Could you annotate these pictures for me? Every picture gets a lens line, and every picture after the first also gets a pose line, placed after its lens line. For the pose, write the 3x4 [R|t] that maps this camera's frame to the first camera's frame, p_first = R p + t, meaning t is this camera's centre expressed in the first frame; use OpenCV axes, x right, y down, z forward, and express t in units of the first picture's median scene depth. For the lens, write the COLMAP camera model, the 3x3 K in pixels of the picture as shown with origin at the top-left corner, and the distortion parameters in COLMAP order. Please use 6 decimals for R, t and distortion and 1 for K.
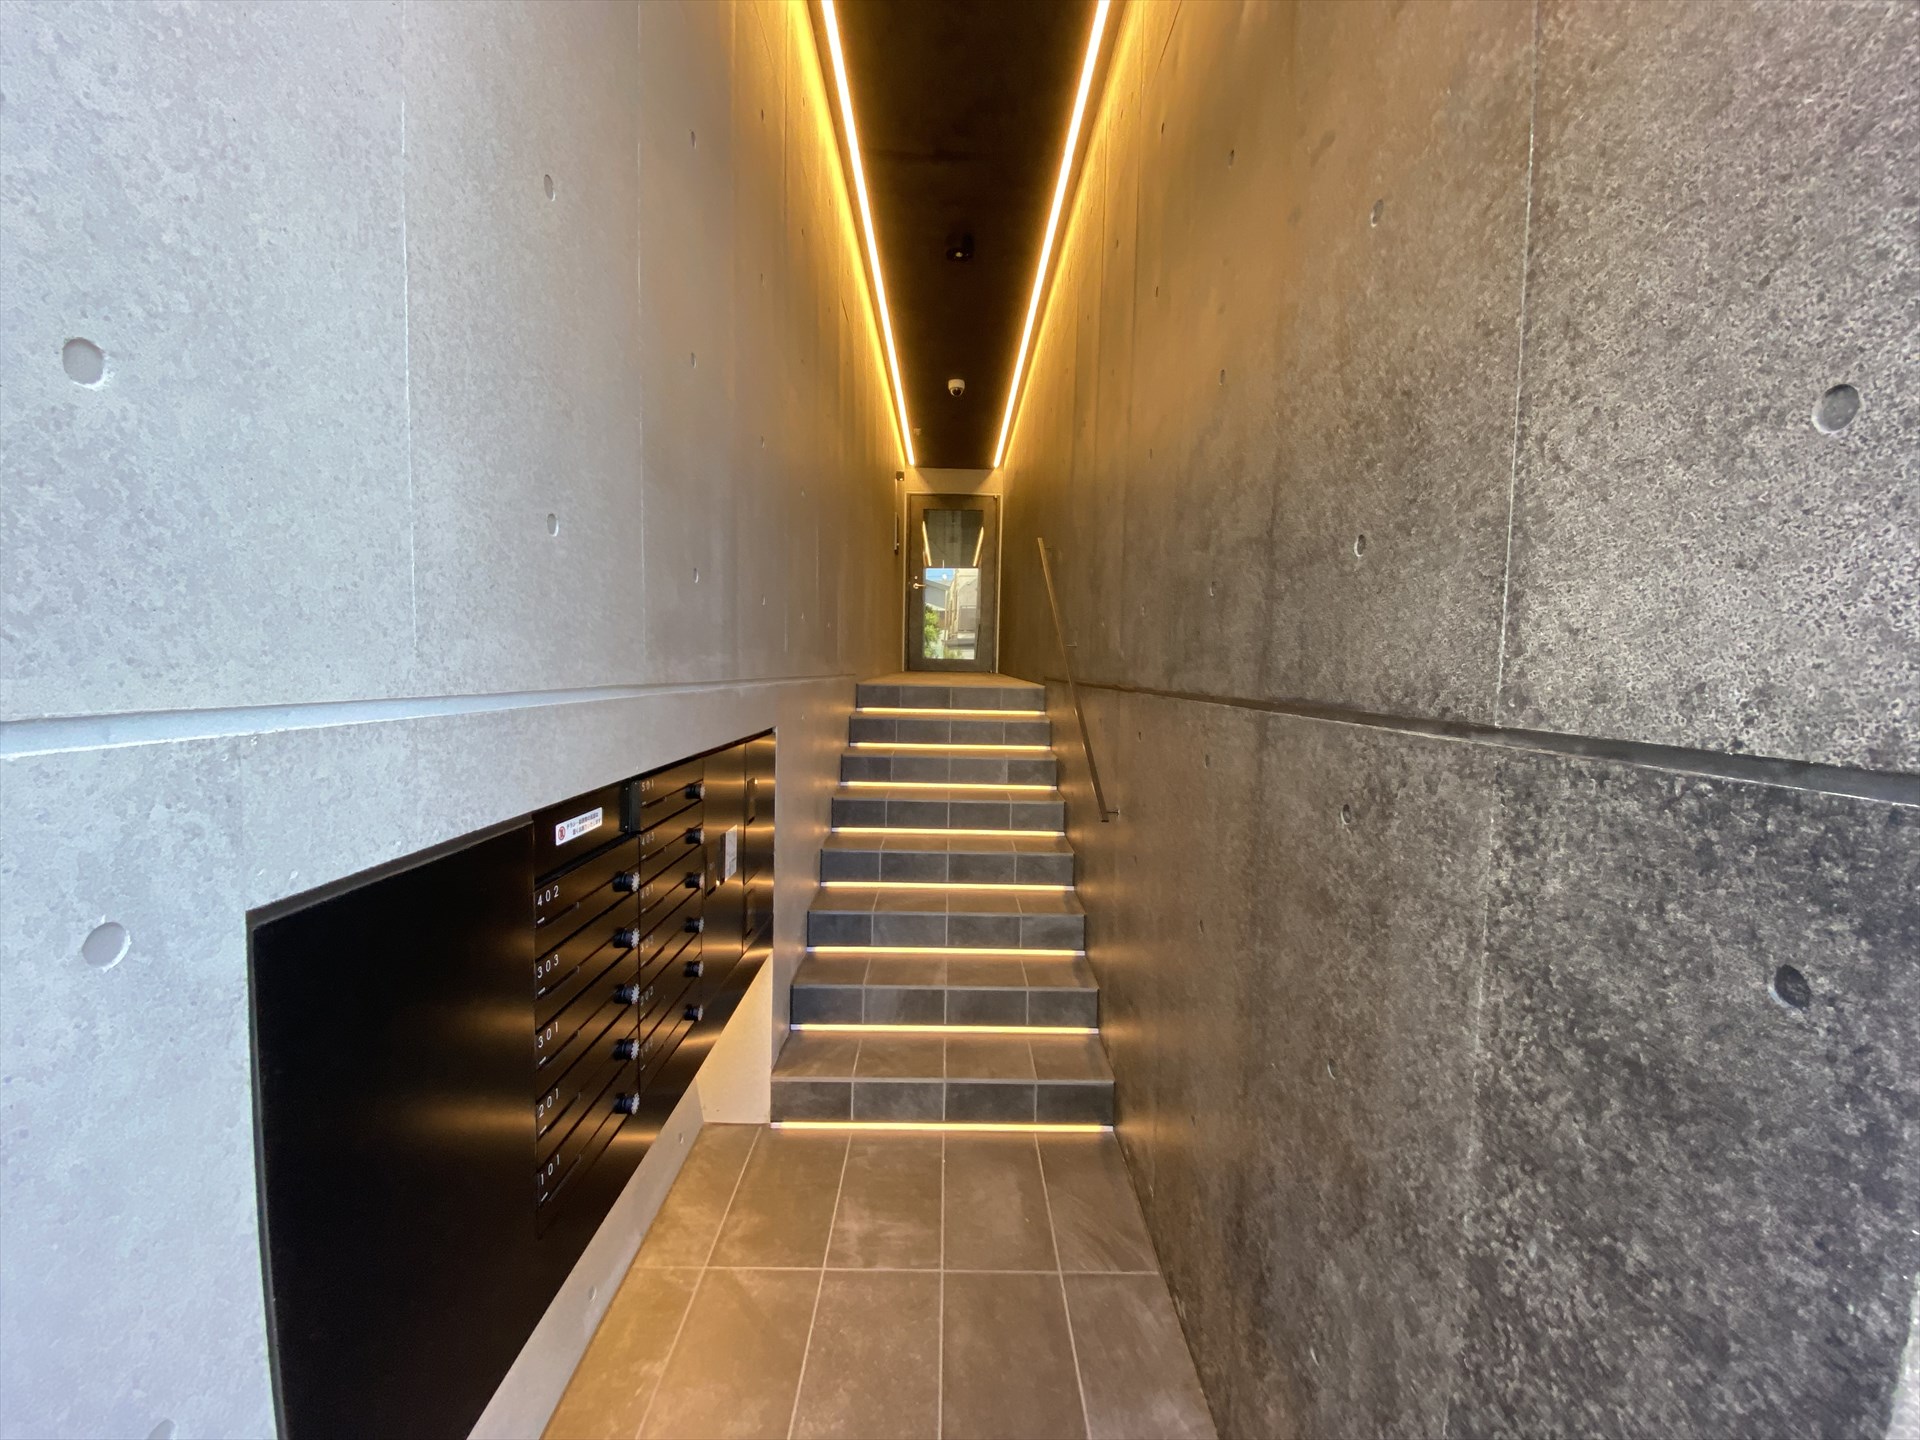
lens RADIAL K [[777.1, 0, 960.5], [0, 777.1, 723.2], [0, 0, 1]] dist [0.009967, -0.013641]
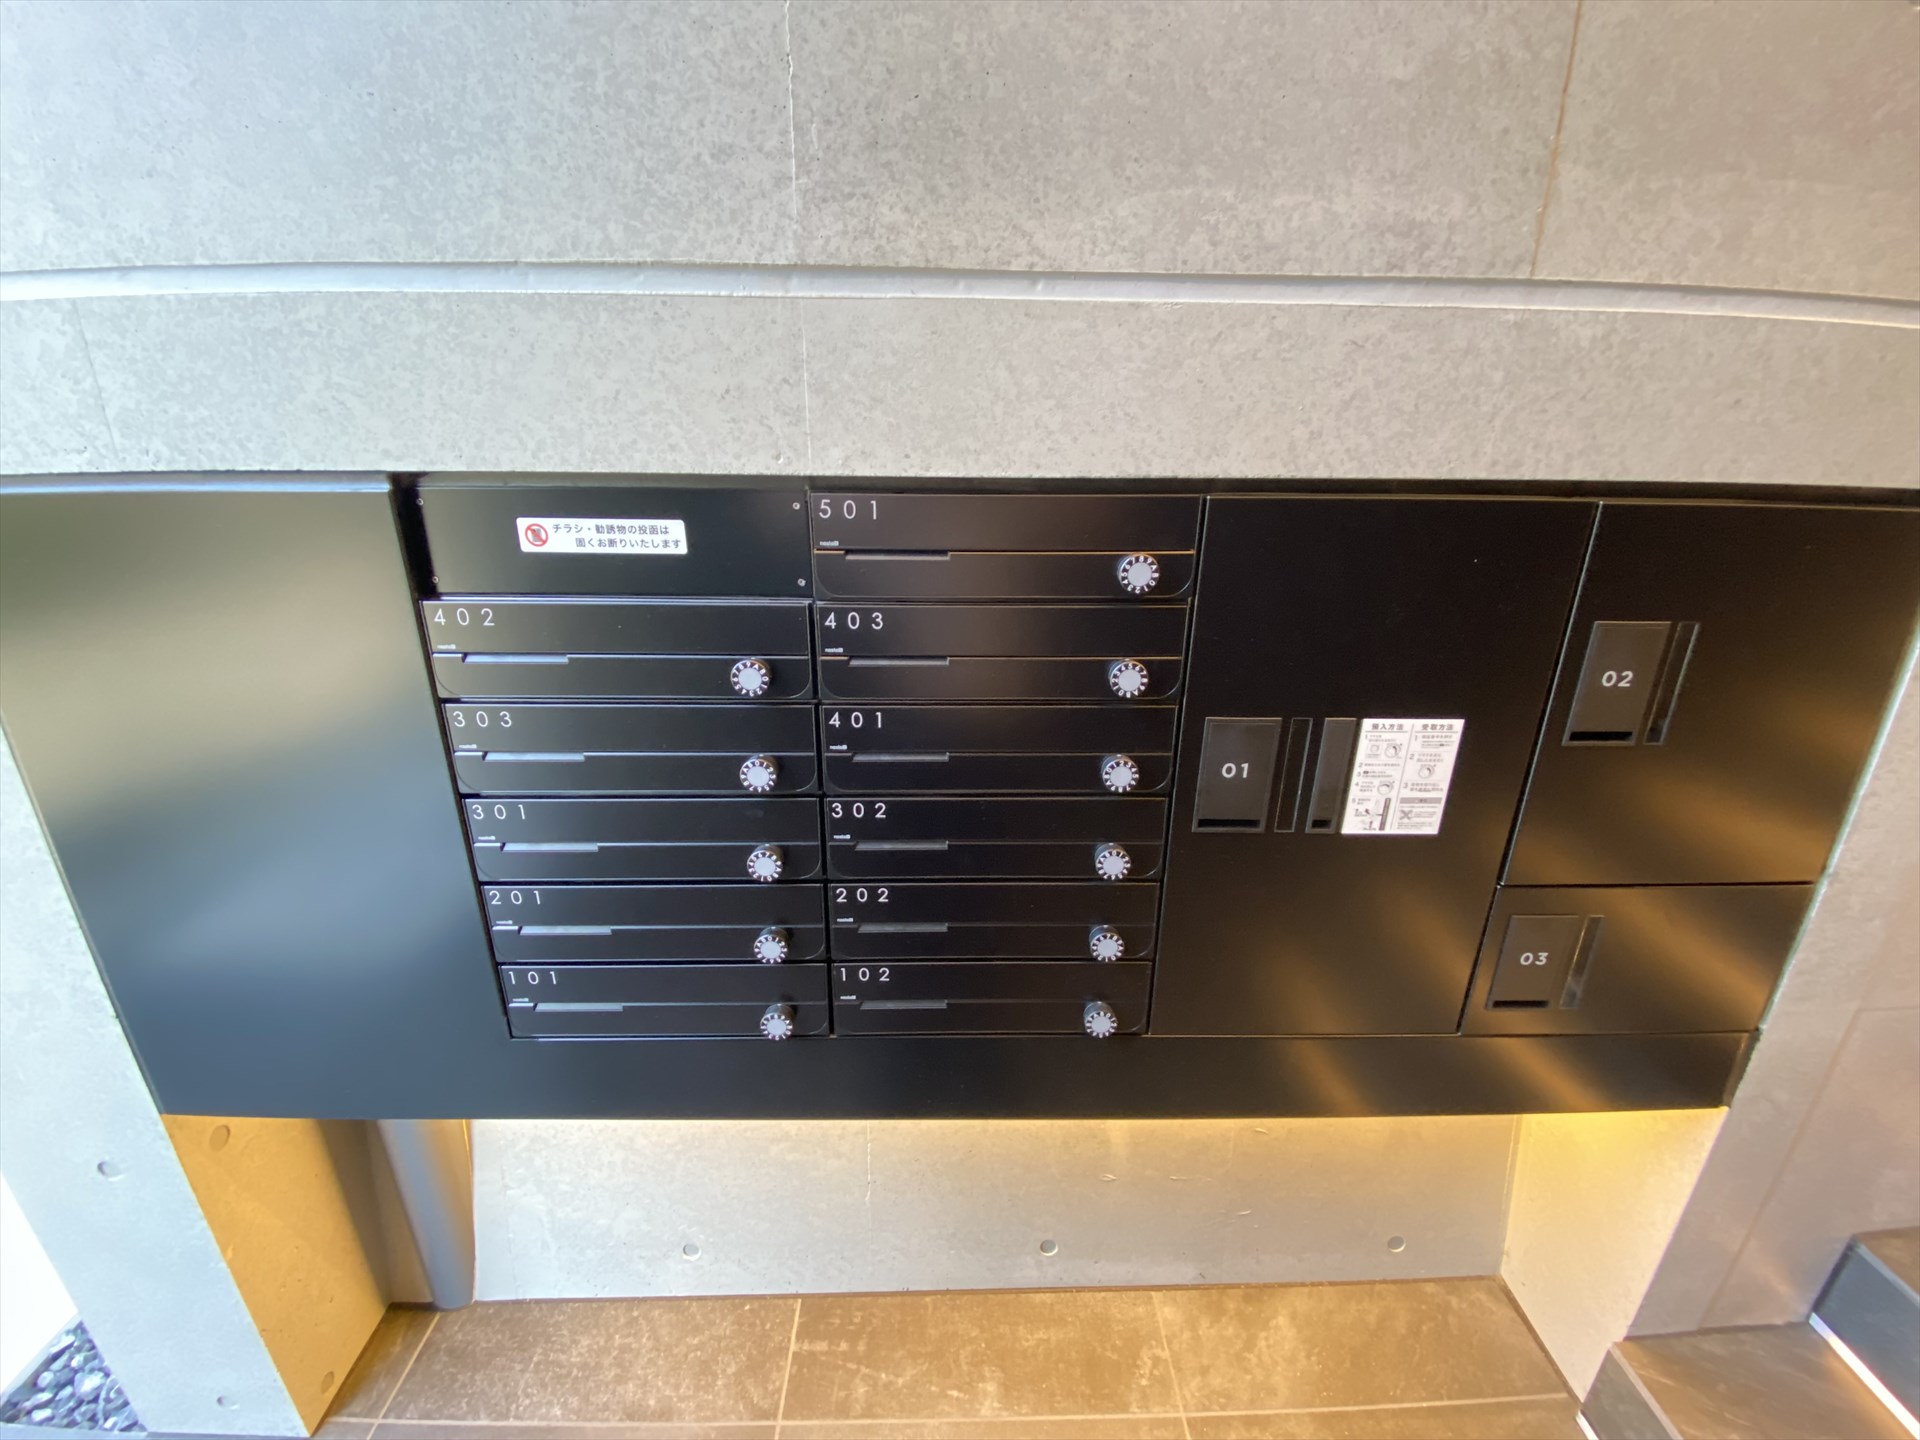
lens RADIAL K [[777.1, 0, 954.0], [0, 777.1, 724.3], [0, 0, 1]] dist [0.009967, -0.013641]
pose [[0.000351, 0.300641, -0.953737, 0.163689], [-0.076509, 0.950950, 0.299734, 0.098726], [0.997069, 0.072865, 0.023336, 1.759180]]
